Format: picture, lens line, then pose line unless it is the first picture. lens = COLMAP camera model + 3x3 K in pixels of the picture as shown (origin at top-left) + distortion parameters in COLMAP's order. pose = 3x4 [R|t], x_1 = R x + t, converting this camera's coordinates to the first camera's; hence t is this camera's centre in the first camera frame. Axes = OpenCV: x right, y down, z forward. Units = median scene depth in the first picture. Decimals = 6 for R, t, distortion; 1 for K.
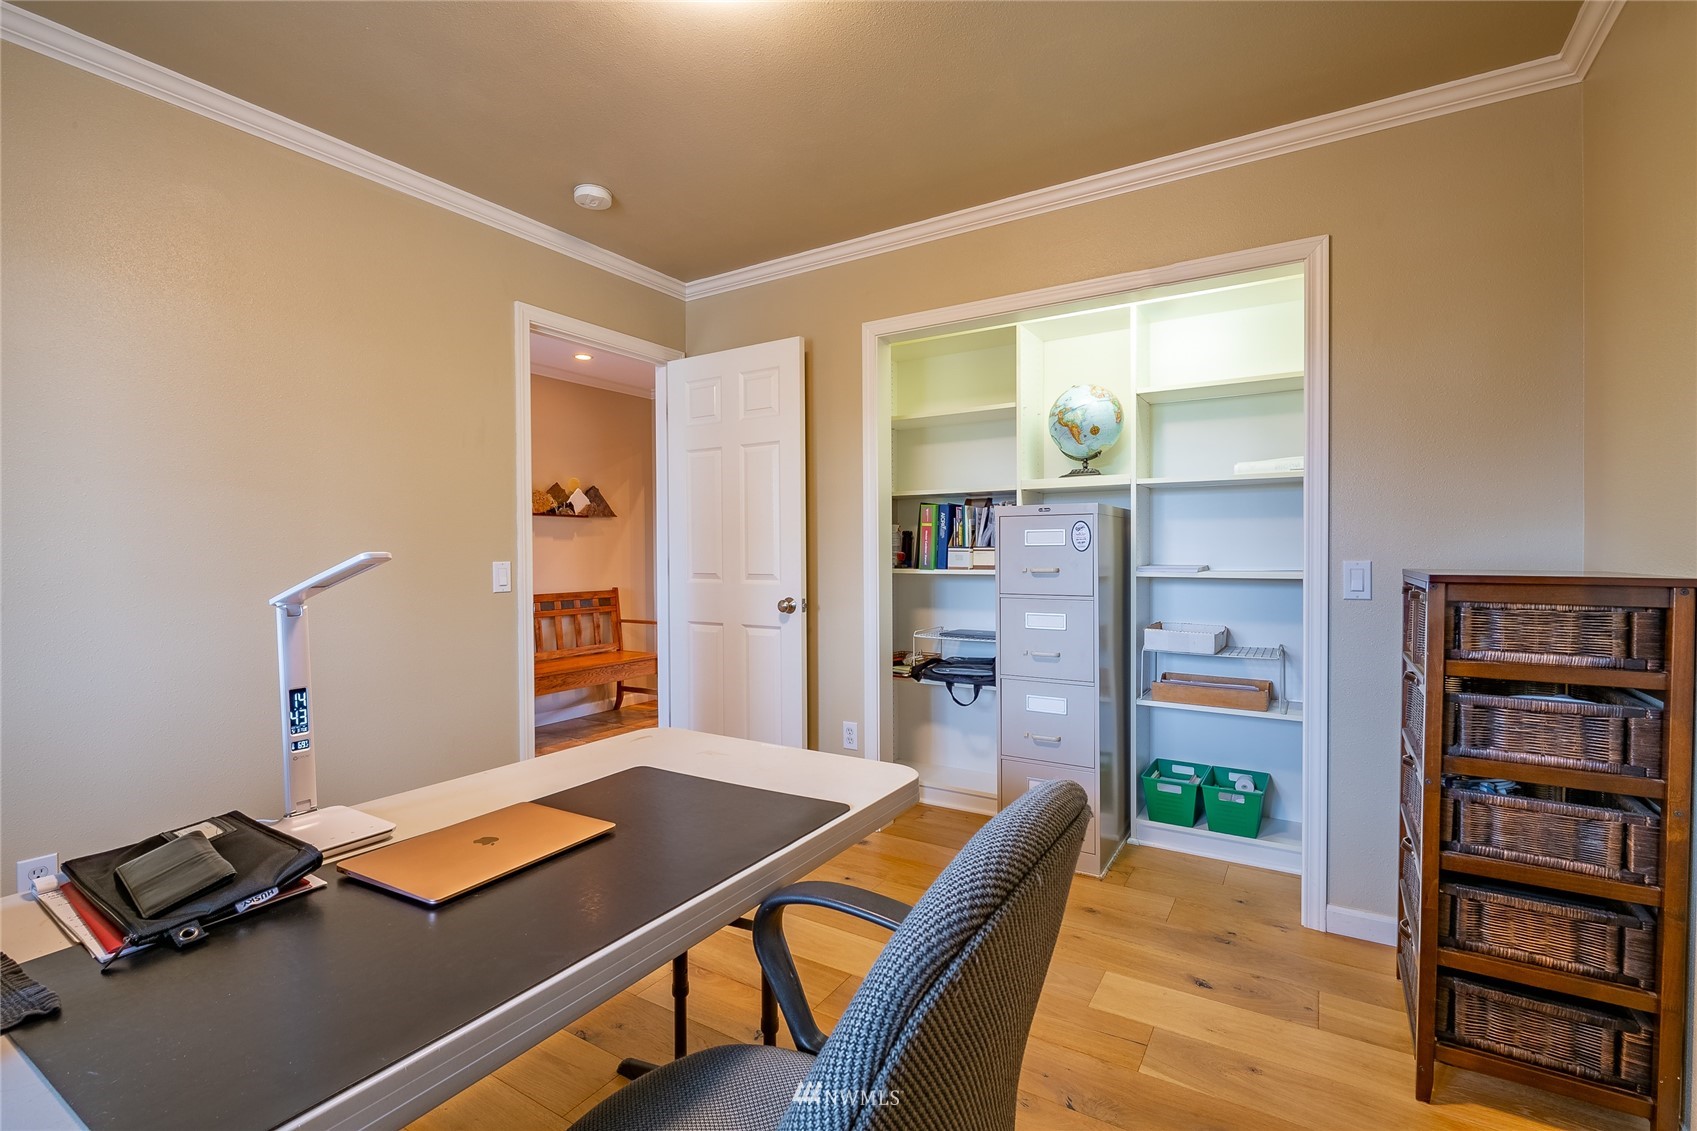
lens RADIAL K [[728.3, 0, 848.5], [0, 728.3, 565.5], [0, 0, 1]] dist [-0.000832, -0.004763]
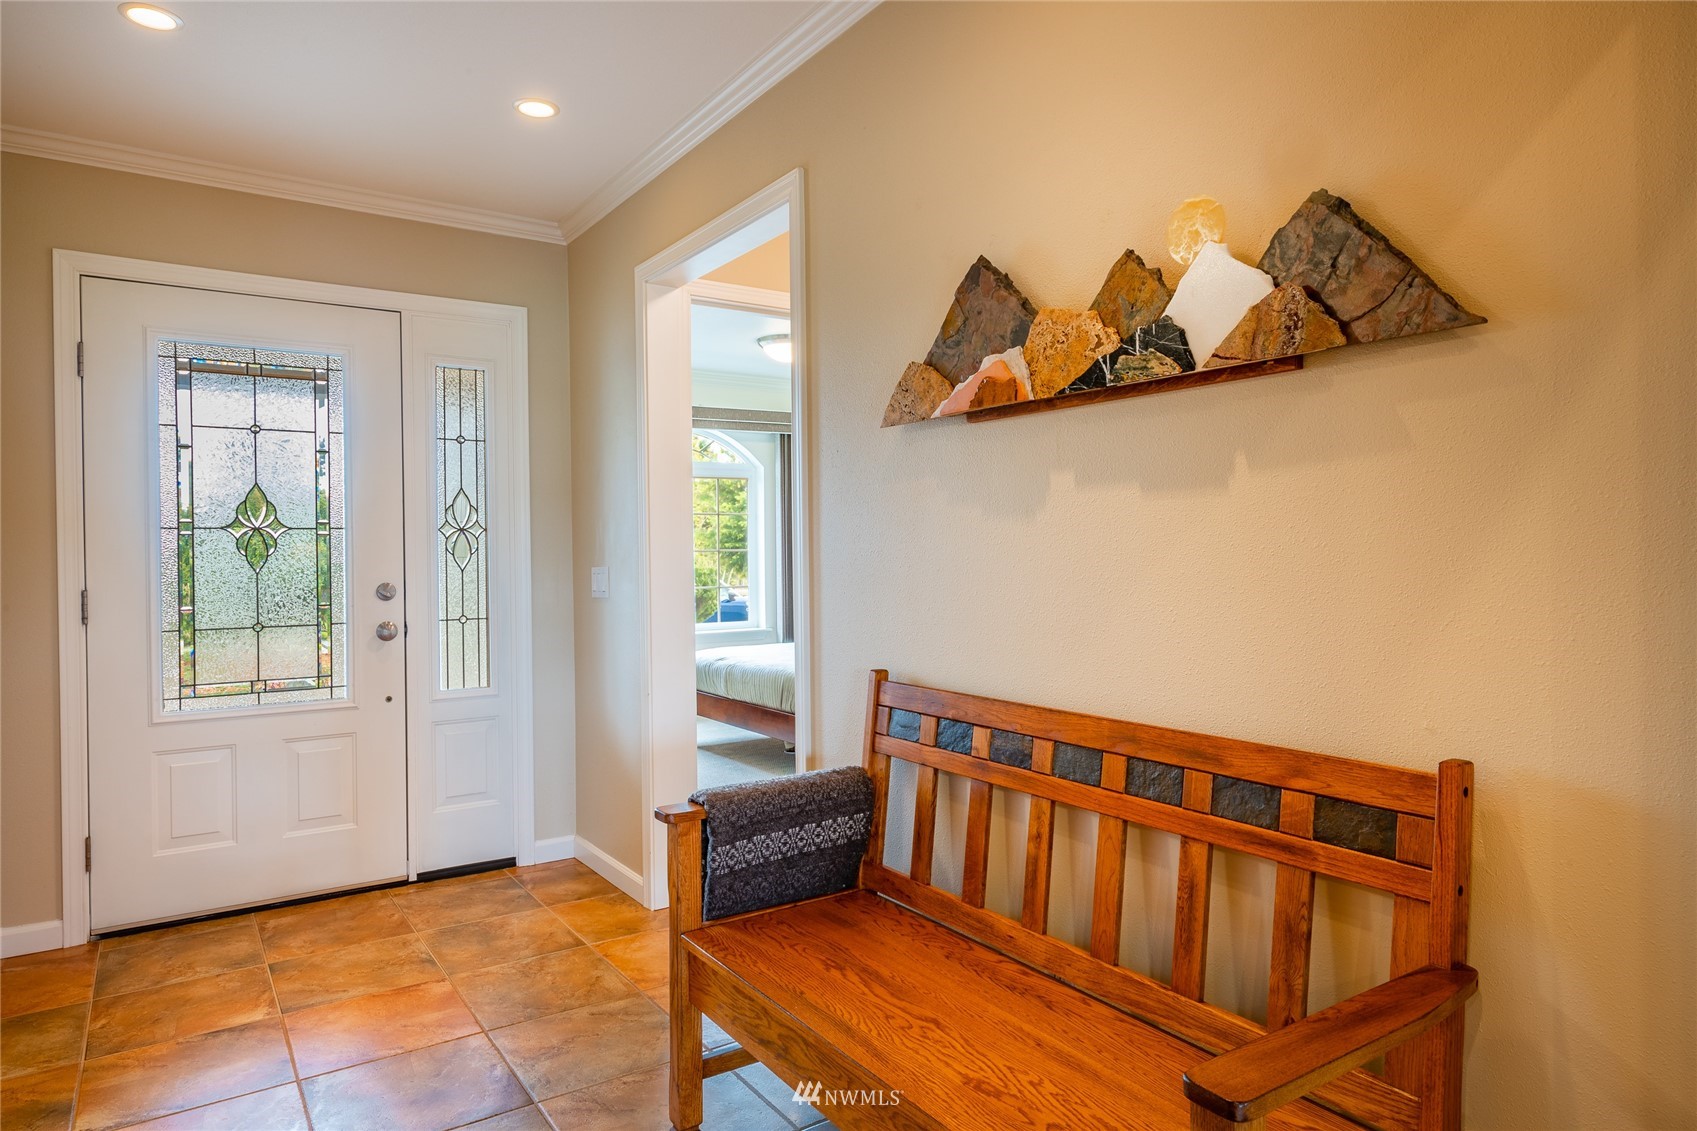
lens RADIAL K [[1016.5, 0, 848.5], [0, 1016.5, 565.5], [0, 0, 1]] dist [-0.000566, -0.001027]
pose [[-0.401277, 0.018566, -0.915769, -0.061879], [-0.003759, 0.999753, 0.021916, -0.018940], [0.915949, 0.012237, -0.401108, 1.021750]]
